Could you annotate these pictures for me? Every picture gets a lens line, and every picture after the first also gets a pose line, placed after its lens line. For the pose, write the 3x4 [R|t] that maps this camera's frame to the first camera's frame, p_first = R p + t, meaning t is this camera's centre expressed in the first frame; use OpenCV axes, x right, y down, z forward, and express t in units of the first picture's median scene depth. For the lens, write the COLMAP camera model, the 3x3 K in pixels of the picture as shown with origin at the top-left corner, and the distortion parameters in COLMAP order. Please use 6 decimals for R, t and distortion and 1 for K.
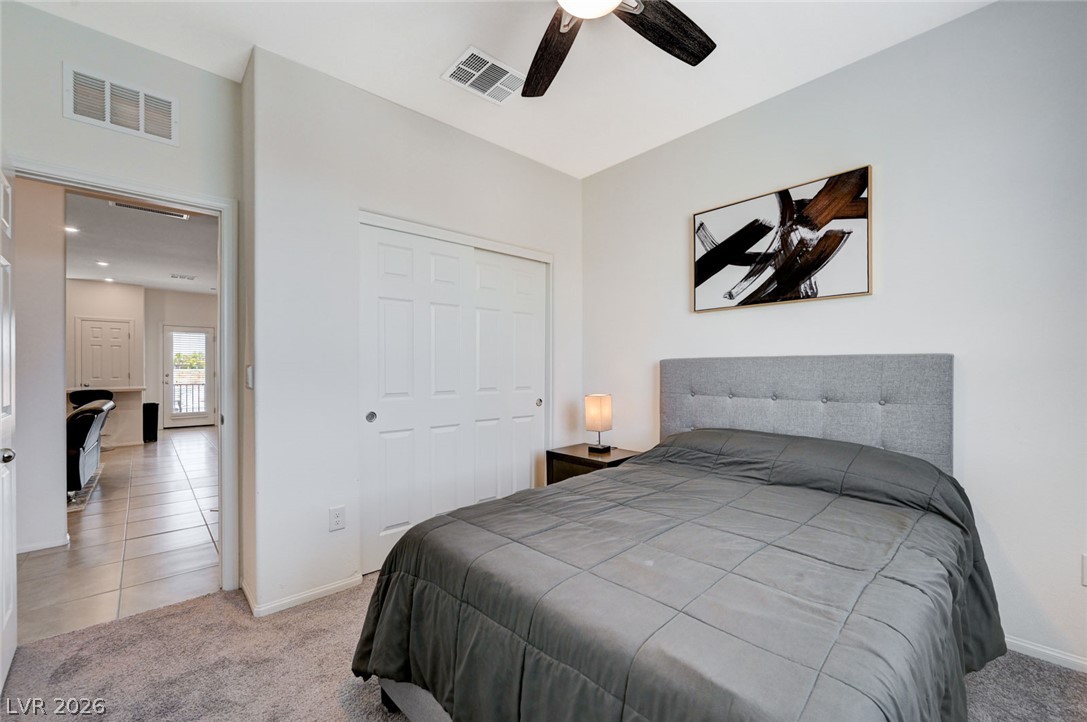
lens RADIAL K [[426.0, 0, 516.2], [0, 426.0, 370.4], [0, 0, 1]] dist [0.001146, 0.000255]
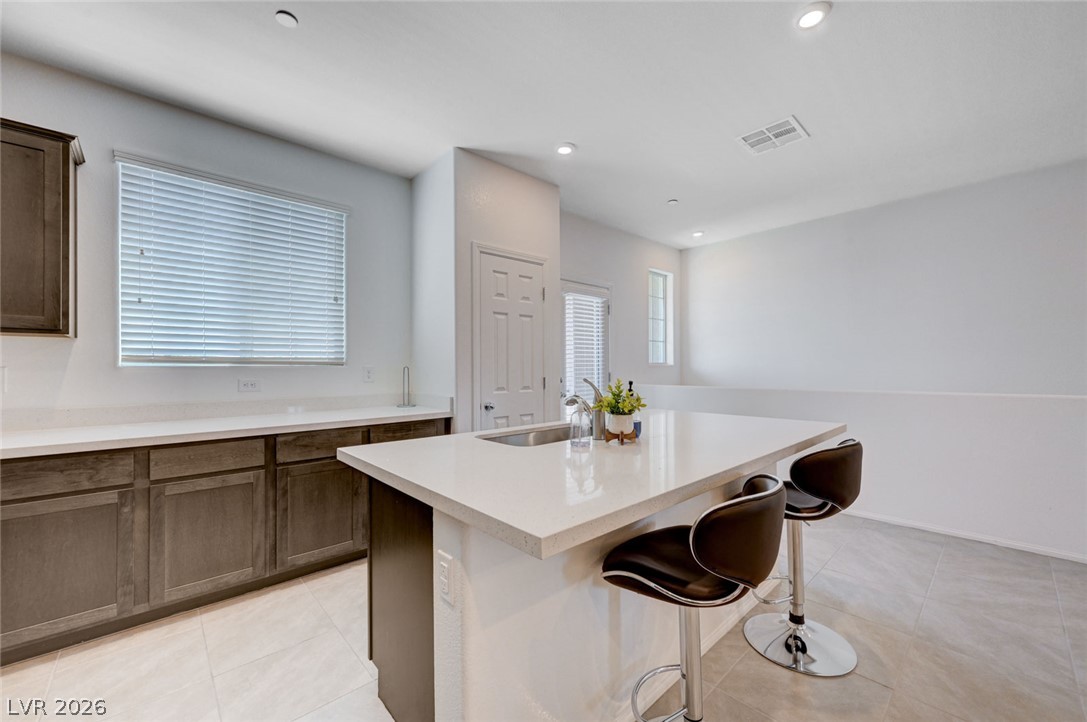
lens RADIAL K [[426.0, 0, 543.4], [0, 426.0, 363.5], [0, 0, 1]] dist [0.001146, 0.000255]
pose [[0.999674, -0.005596, 0.024916, -1.111493], [0.005864, 0.999926, -0.010702, -0.003036], [-0.024855, 0.010845, 0.999632, 0.666661]]
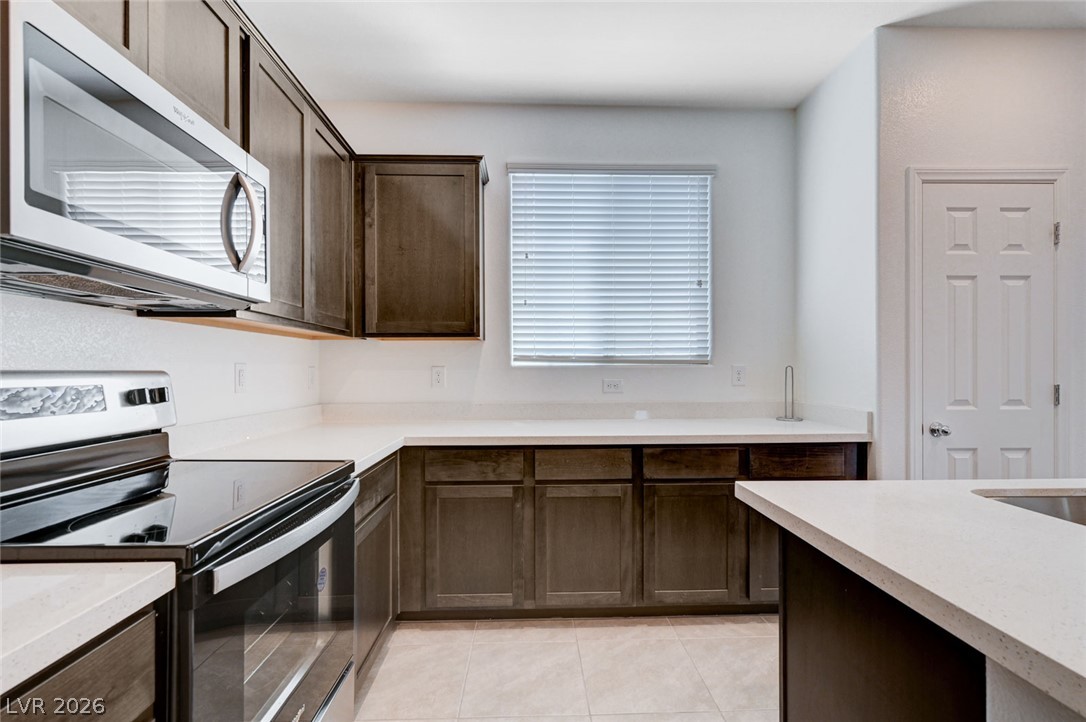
lens RADIAL K [[486.7, 0, 545.2], [0, 486.7, 370.9], [0, 0, 1]] dist [0.001704, -0.000305]
pose [[0.775097, -0.000396, -0.631843, -1.159490], [0.002417, 0.999994, 0.002338, -0.002904], [0.631838, -0.003339, 0.775093, 0.714002]]
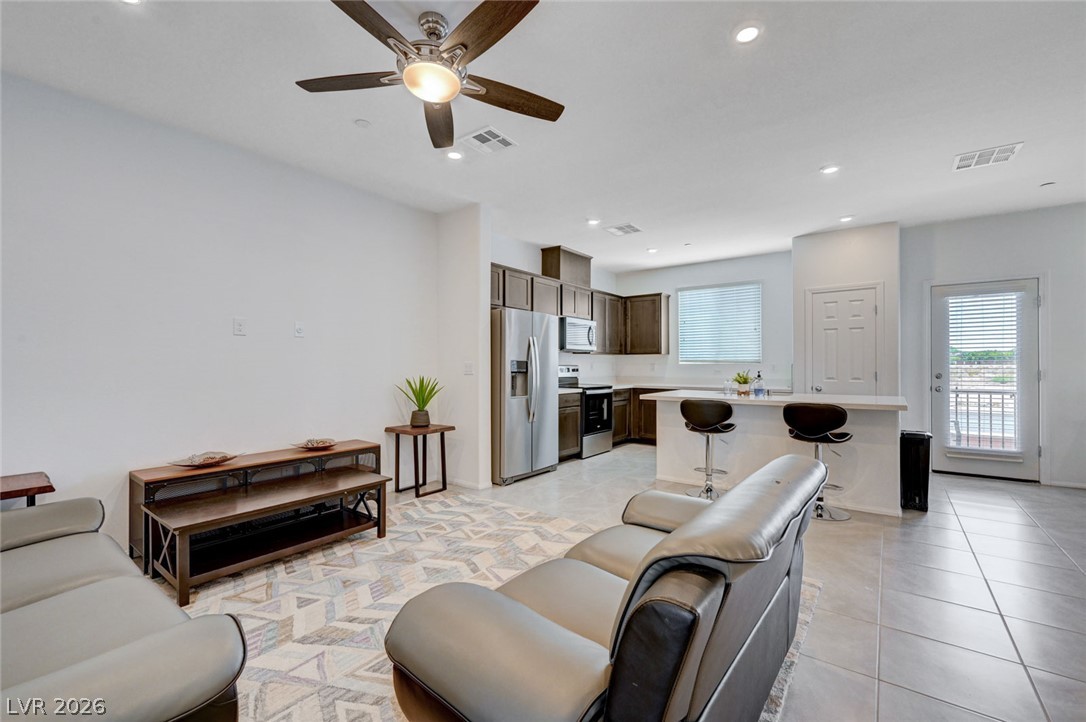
lens RADIAL K [[457.8, 0, 544.6], [0, 457.8, 362.2], [0, 0, 1]] dist [-0.001802, 0.000237]
pose [[0.200275, -0.006648, -0.979717, -0.445919], [-0.000913, 0.999975, -0.006972, -0.002007], [0.979739, 0.002291, 0.200264, 0.498518]]
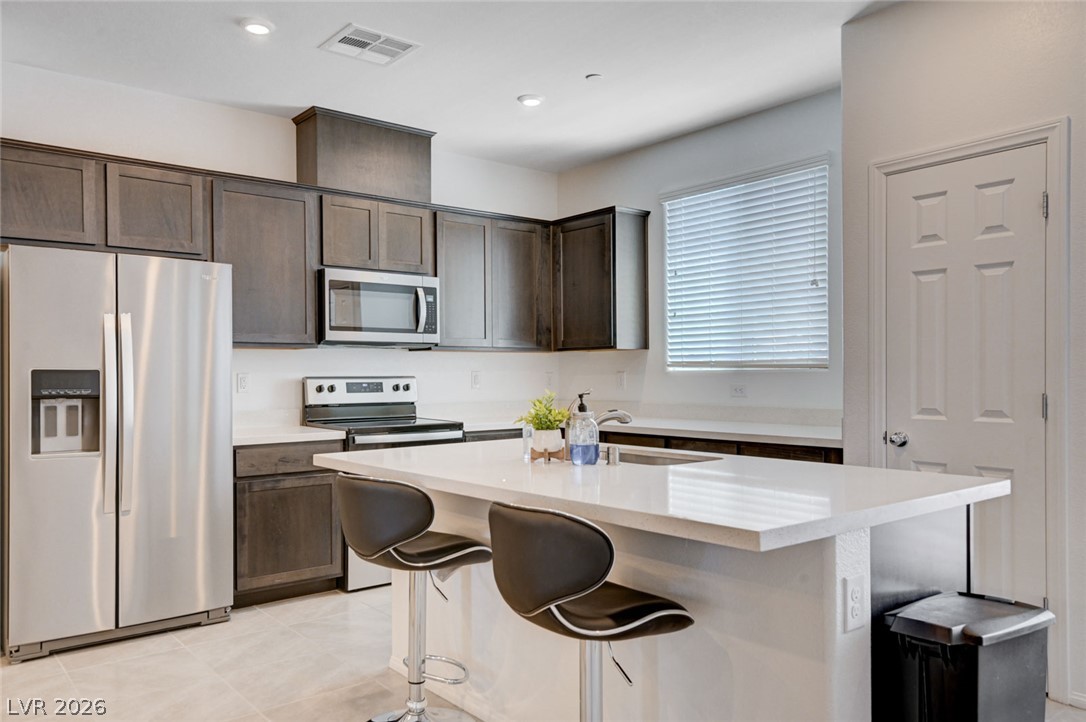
lens RADIAL K [[810.4, 0, 546.3], [0, 810.4, 376.8], [0, 0, 1]] dist [0.022978, -0.000025]
pose [[-0.035047, 0.003845, -0.999378, -0.624074], [0.005879, 0.999976, 0.003641, -0.004388], [0.999368, -0.005748, -0.035069, 0.942103]]
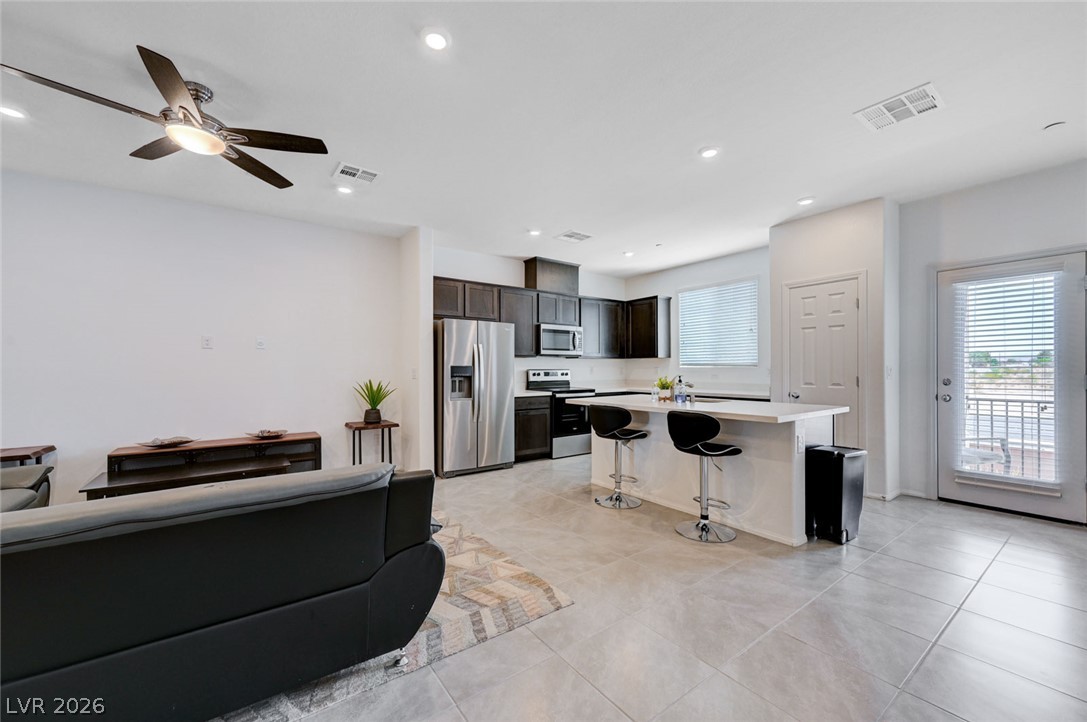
lens RADIAL K [[426.0, 0, 544.3], [0, 426.0, 367.3], [0, 0, 1]] dist [0.001146, 0.000255]
pose [[-0.089138, -0.004109, -0.996011, -0.439512], [0.002307, 0.999988, -0.004331, -0.003498], [0.996017, -0.002684, -0.089128, 0.810198]]
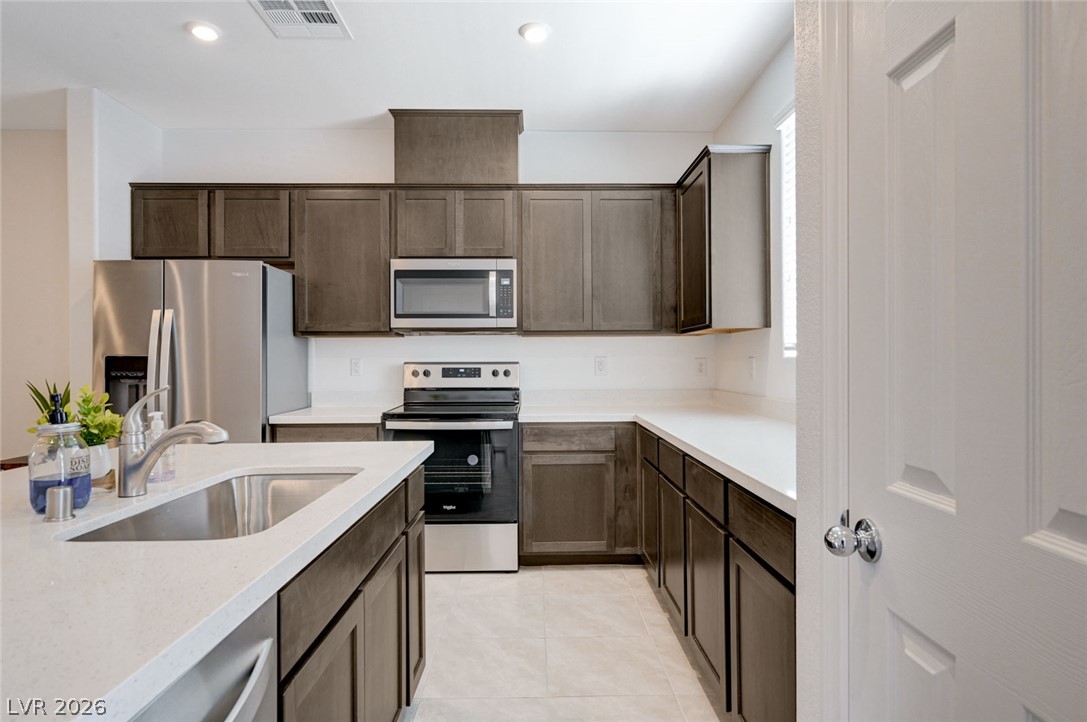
lens RADIAL K [[590.3, 0, 547.4], [0, 590.3, 364.5], [0, 0, 1]] dist [0.001521, 0.002746]
pose [[-0.641429, 0.007455, -0.767146, -1.003892], [0.004152, 0.999972, 0.006246, -0.003825], [0.767171, 0.000821, -0.641442, 1.185648]]
